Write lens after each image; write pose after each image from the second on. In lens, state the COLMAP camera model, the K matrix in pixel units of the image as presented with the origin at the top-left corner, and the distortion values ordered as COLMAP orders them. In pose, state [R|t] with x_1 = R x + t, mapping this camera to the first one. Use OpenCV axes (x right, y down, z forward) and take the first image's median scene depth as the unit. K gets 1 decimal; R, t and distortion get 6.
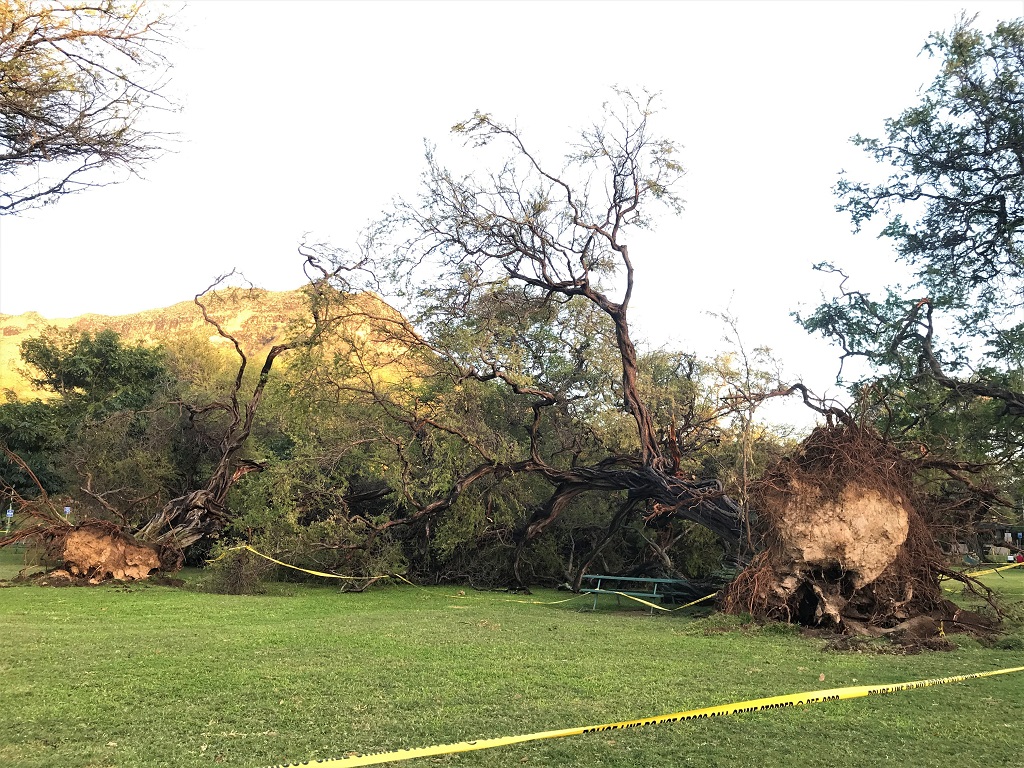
lens RADIAL K [[833.1, 0, 511.6], [0, 833.1, 383.5], [0, 0, 1]] dist [0.011075, -0.008755]
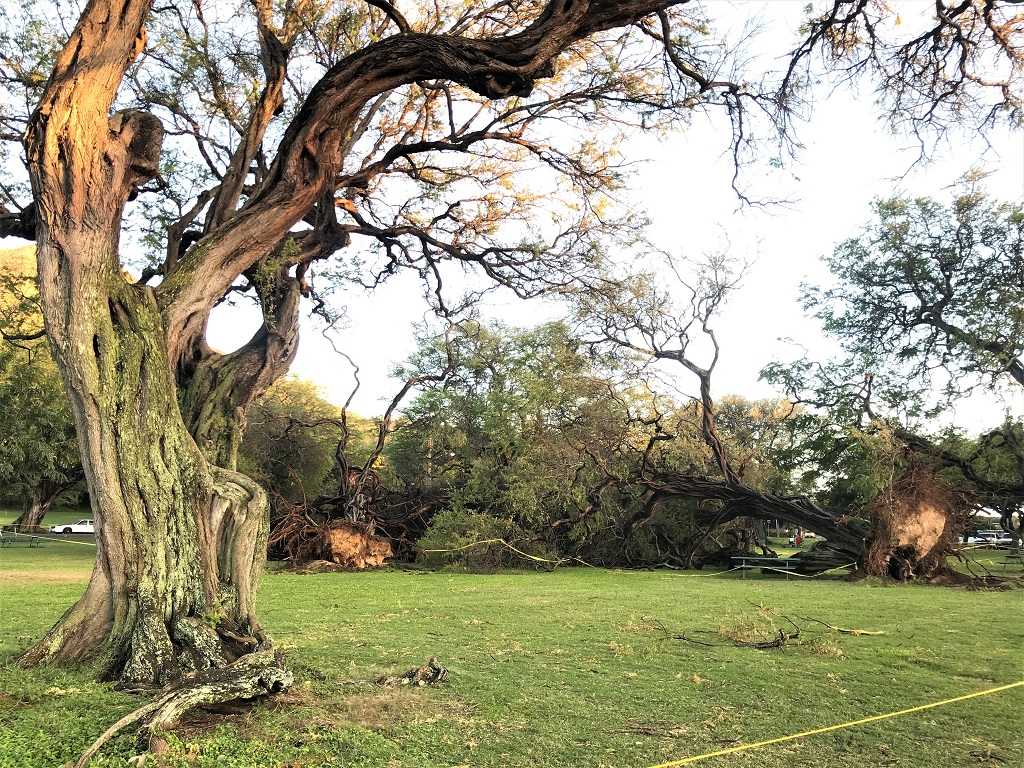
lens RADIAL K [[833.1, 0, 512.4], [0, 833.1, 385.0], [0, 0, 1]] dist [0.011075, -0.008755]
pose [[0.952741, 0.045061, 0.300423, -0.624297], [-0.050419, 0.998677, 0.010101, -0.066887], [-0.299571, -0.024771, 0.953753, -0.277974]]
